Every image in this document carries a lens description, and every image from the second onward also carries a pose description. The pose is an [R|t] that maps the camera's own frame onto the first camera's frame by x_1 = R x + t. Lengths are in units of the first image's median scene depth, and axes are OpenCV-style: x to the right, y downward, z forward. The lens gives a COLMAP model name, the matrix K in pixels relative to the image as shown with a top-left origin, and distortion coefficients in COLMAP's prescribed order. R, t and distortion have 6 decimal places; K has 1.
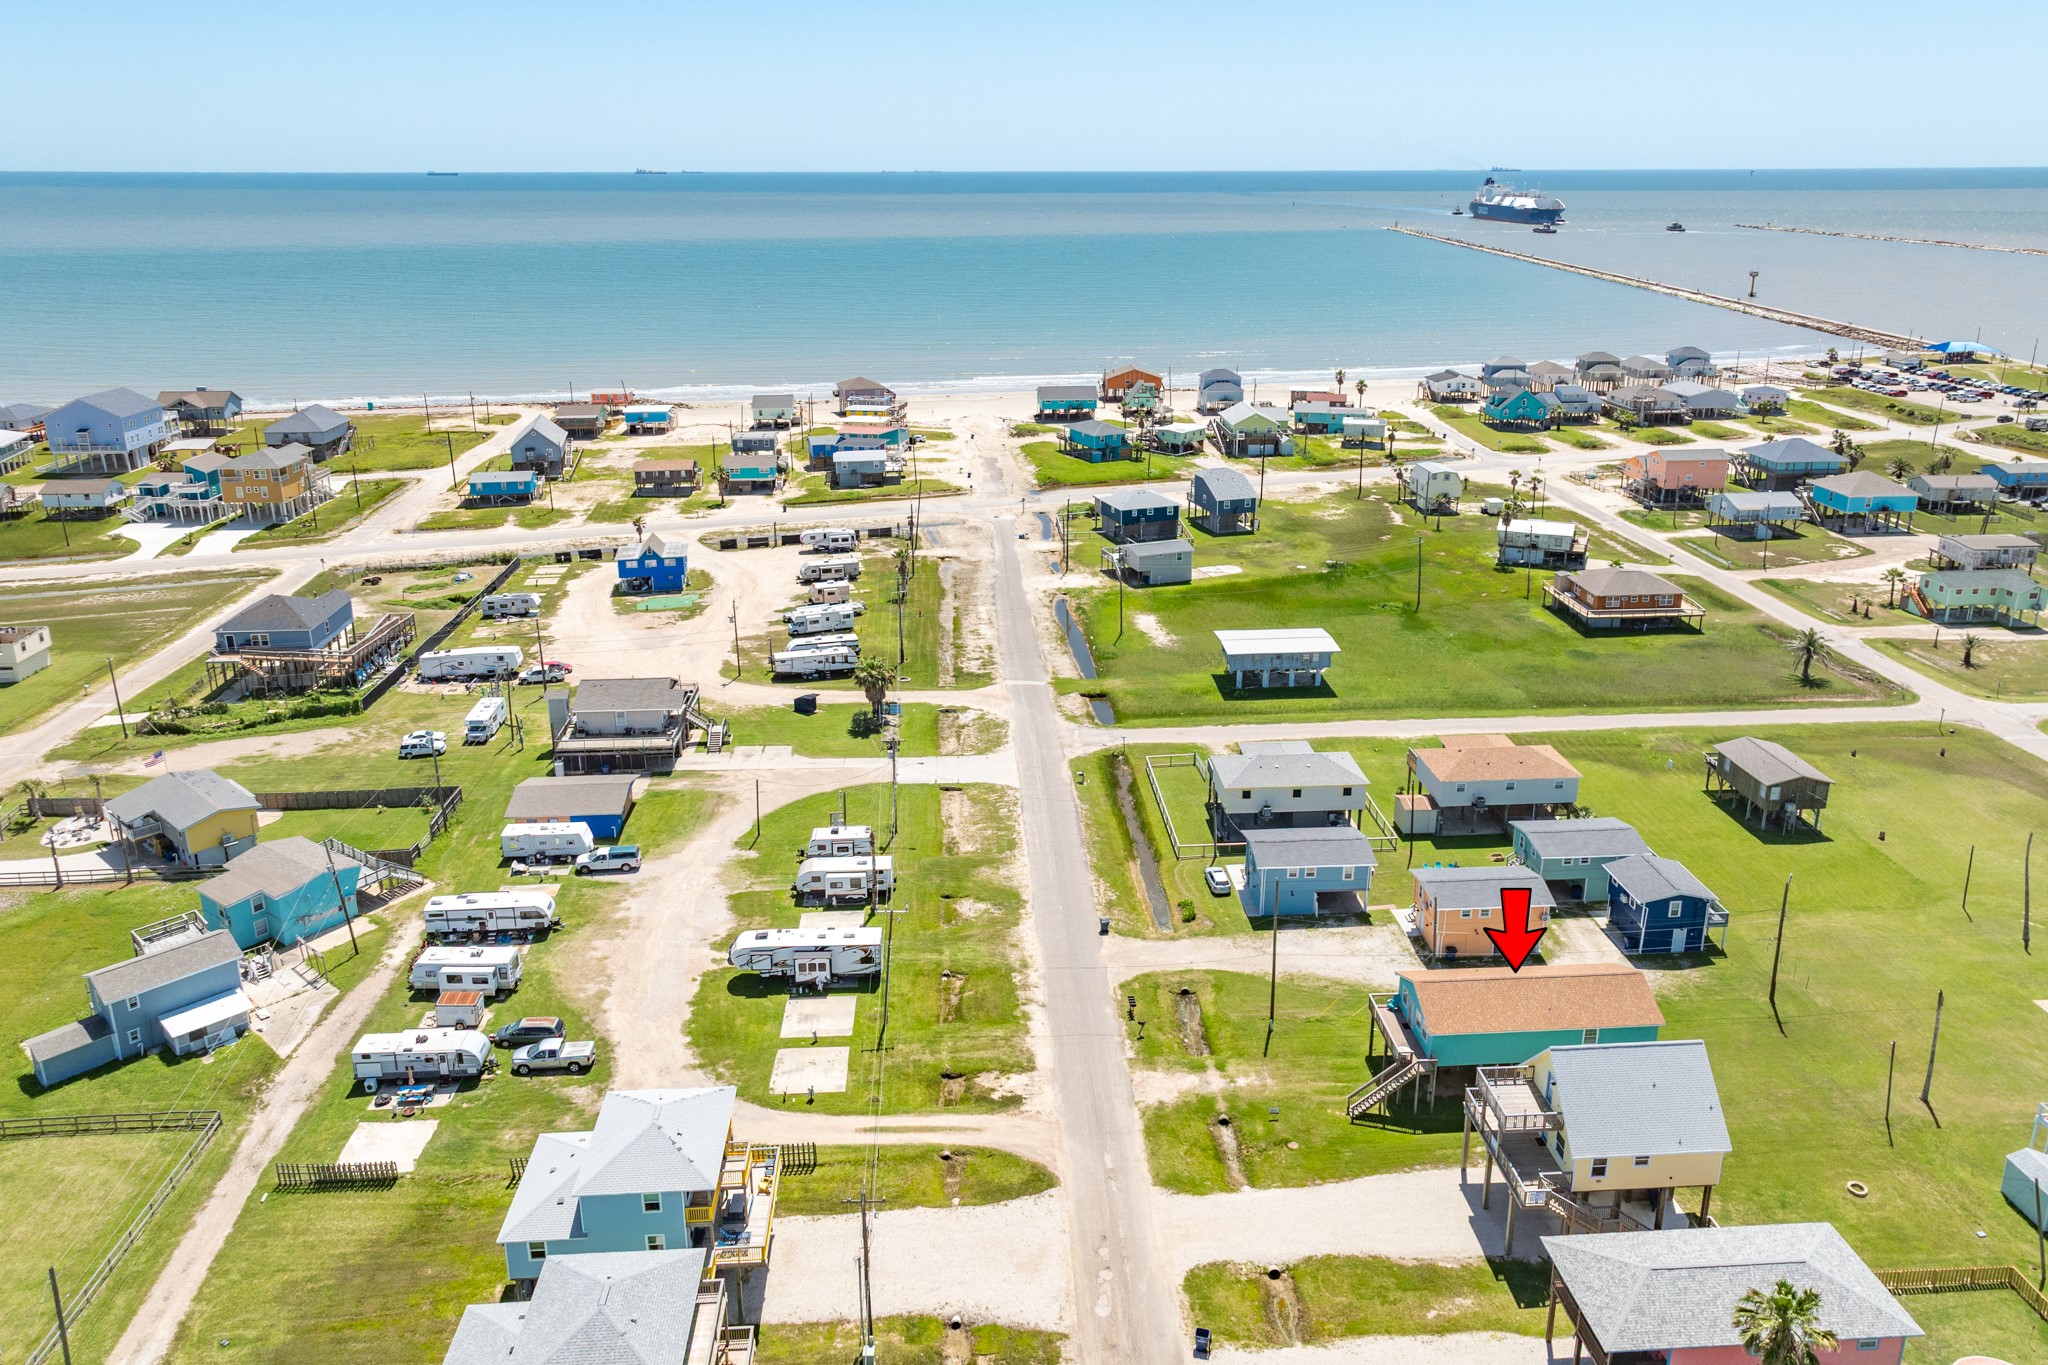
lens RADIAL K [[1460.7, 0, 1030.1], [0, 1460.7, 634.2], [0, 0, 1]] dist [0.005153, 0.010839]
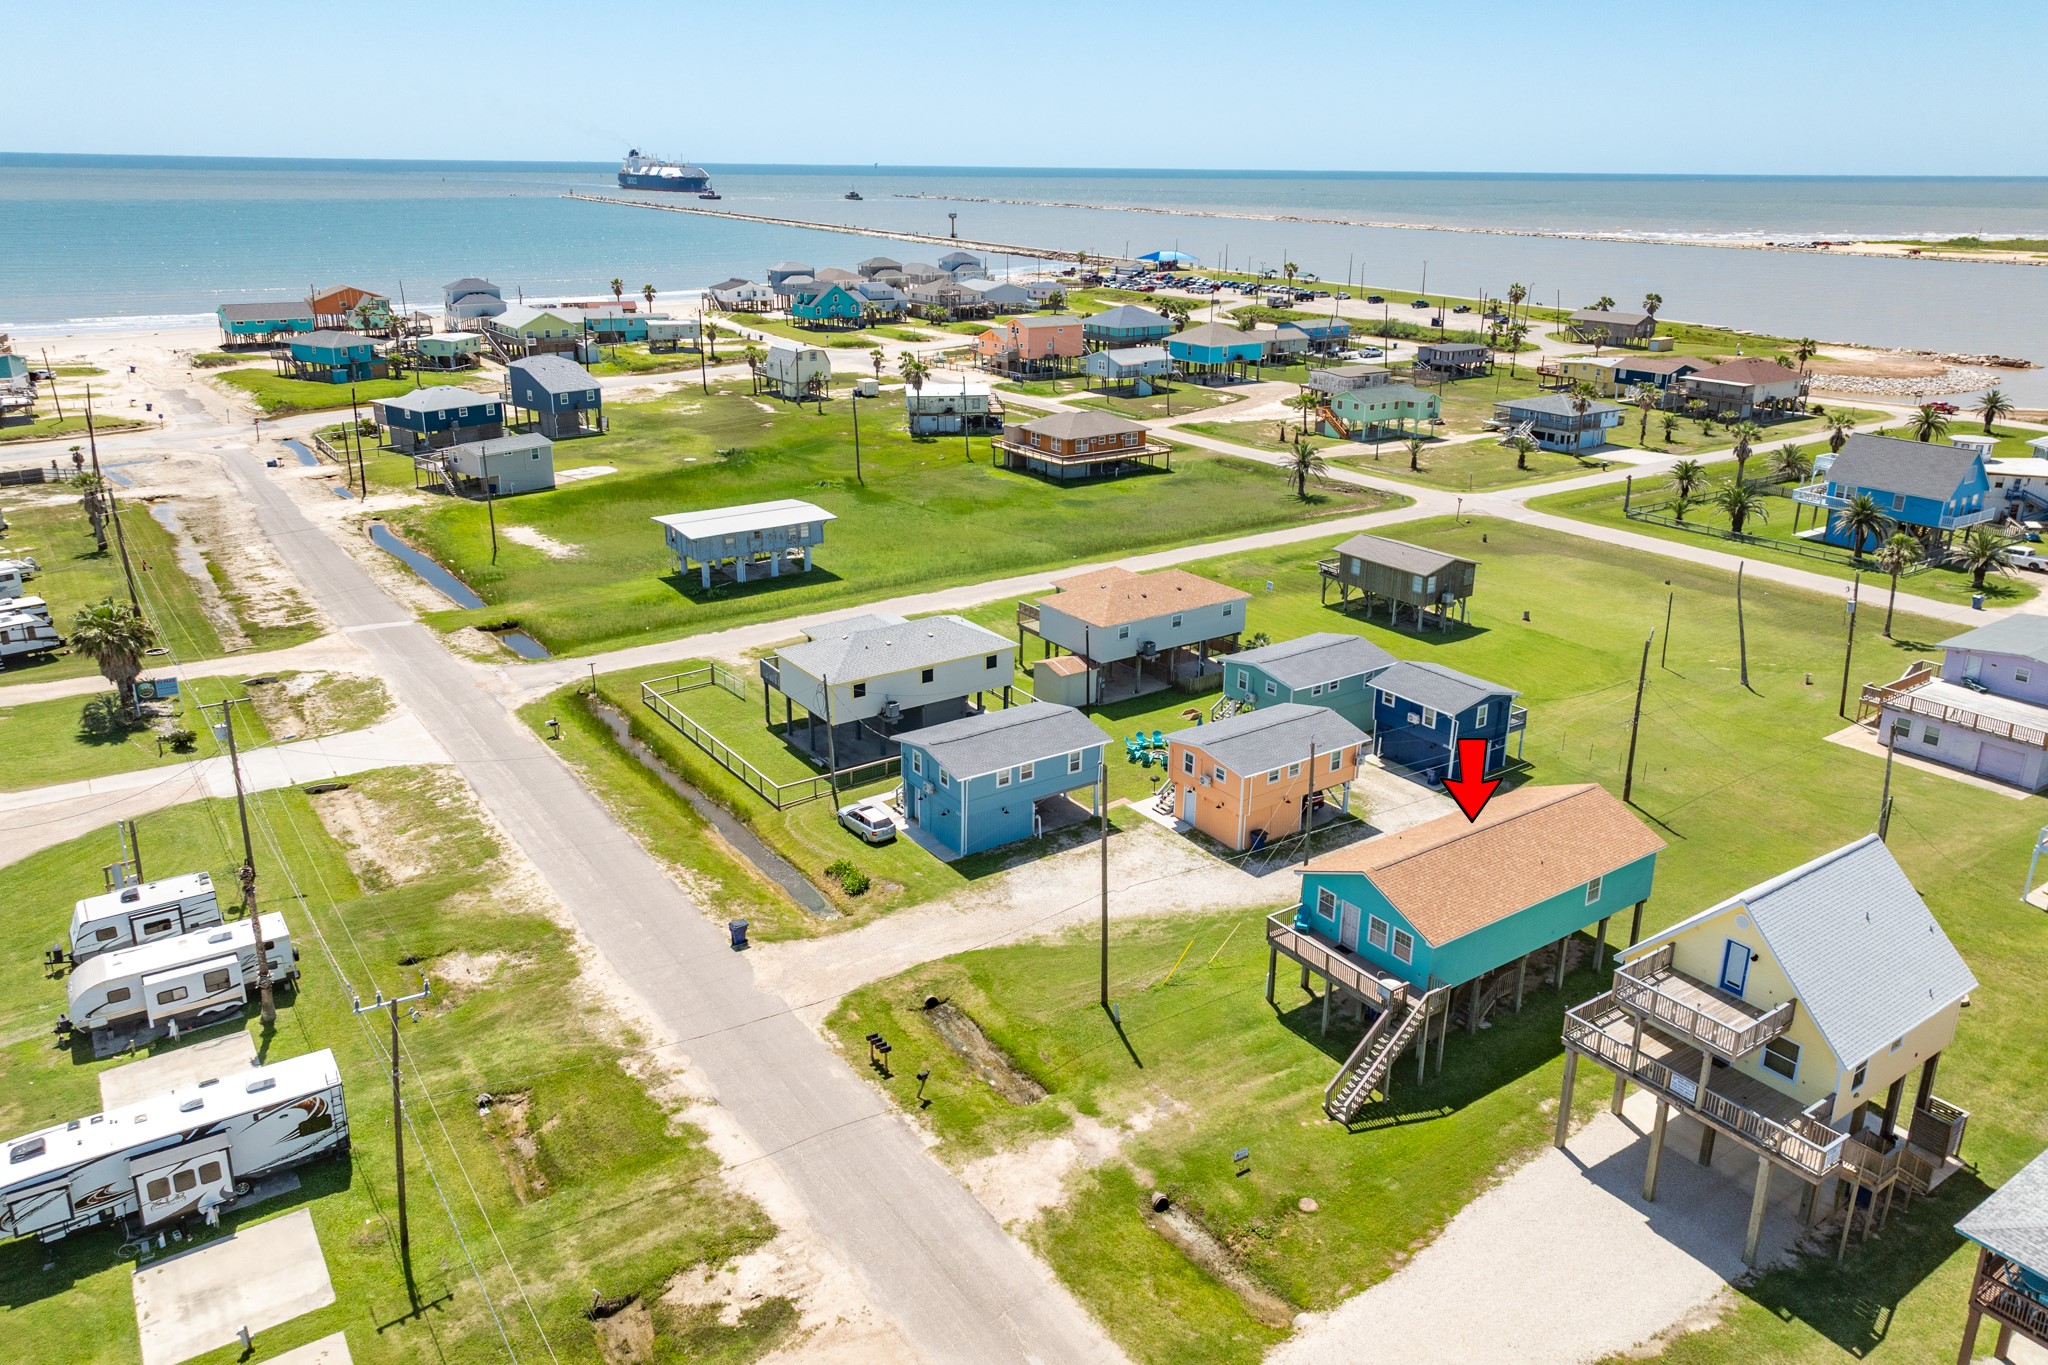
lens RADIAL K [[1460.7, 0, 1030.1], [0, 1460.7, 634.2], [0, 0, 1]] dist [0.005153, 0.010839]
pose [[0.852080, -0.147542, 0.502186, -0.106079], [0.148188, 0.988194, 0.038895, 0.069922], [-0.501996, 0.041276, 0.863884, 0.394073]]
